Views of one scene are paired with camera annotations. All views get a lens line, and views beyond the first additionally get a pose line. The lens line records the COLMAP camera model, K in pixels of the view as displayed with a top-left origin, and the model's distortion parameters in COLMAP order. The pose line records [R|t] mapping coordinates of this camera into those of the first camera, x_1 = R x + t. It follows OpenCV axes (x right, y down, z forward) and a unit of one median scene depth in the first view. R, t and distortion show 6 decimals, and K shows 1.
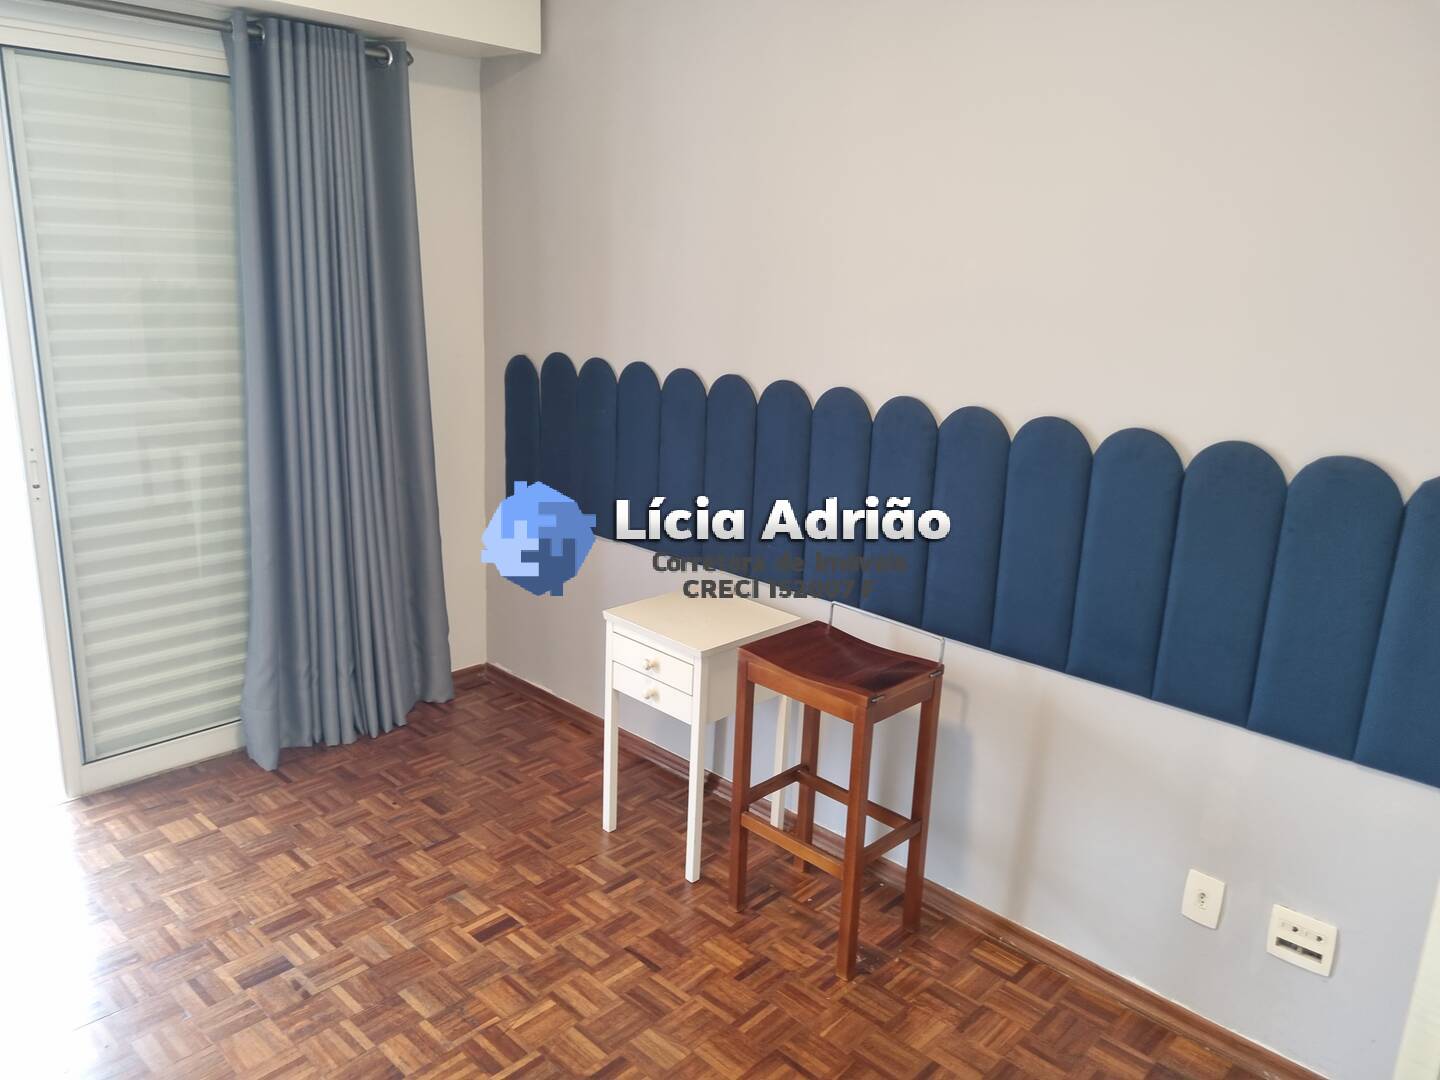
lens RADIAL K [[1108.0, 0, 721.5], [0, 1108.0, 538.2], [0, 0, 1]] dist [0.057121, -0.013206]
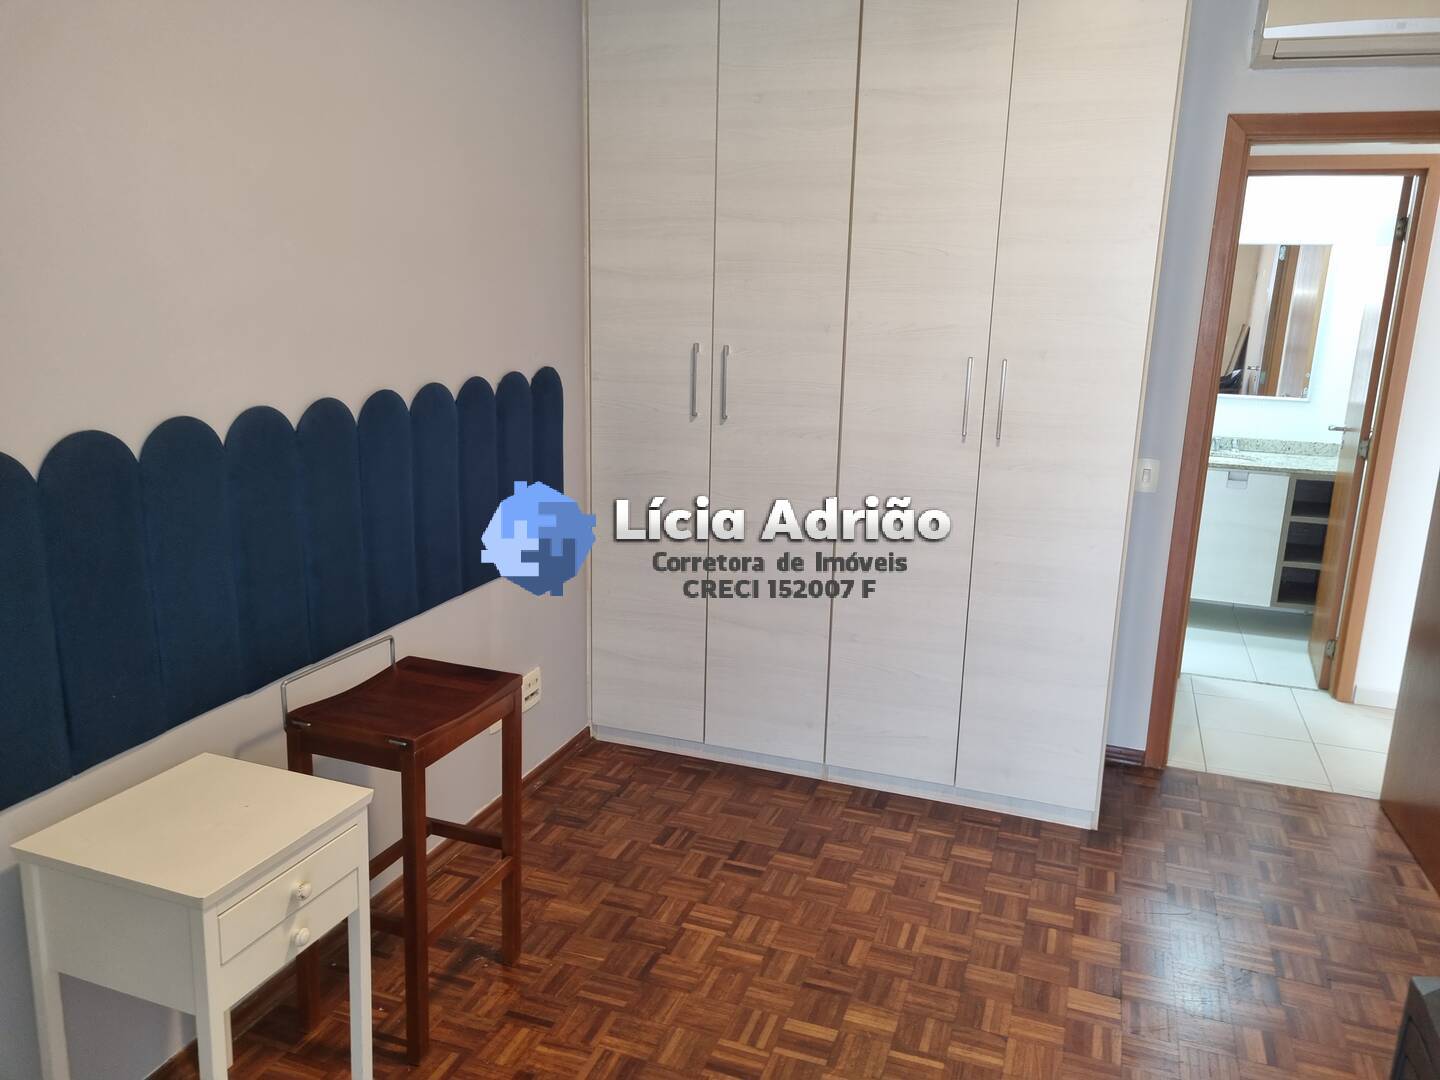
lens RADIAL K [[1108.0, 0, 736.0], [0, 1108.0, 532.8], [0, 0, 1]] dist [0.057121, -0.013206]
pose [[-0.412413, -0.253625, 0.874980, -0.763608], [0.194380, 0.913847, 0.356510, -0.283018], [-0.890018, 0.317108, -0.327582, 1.041665]]
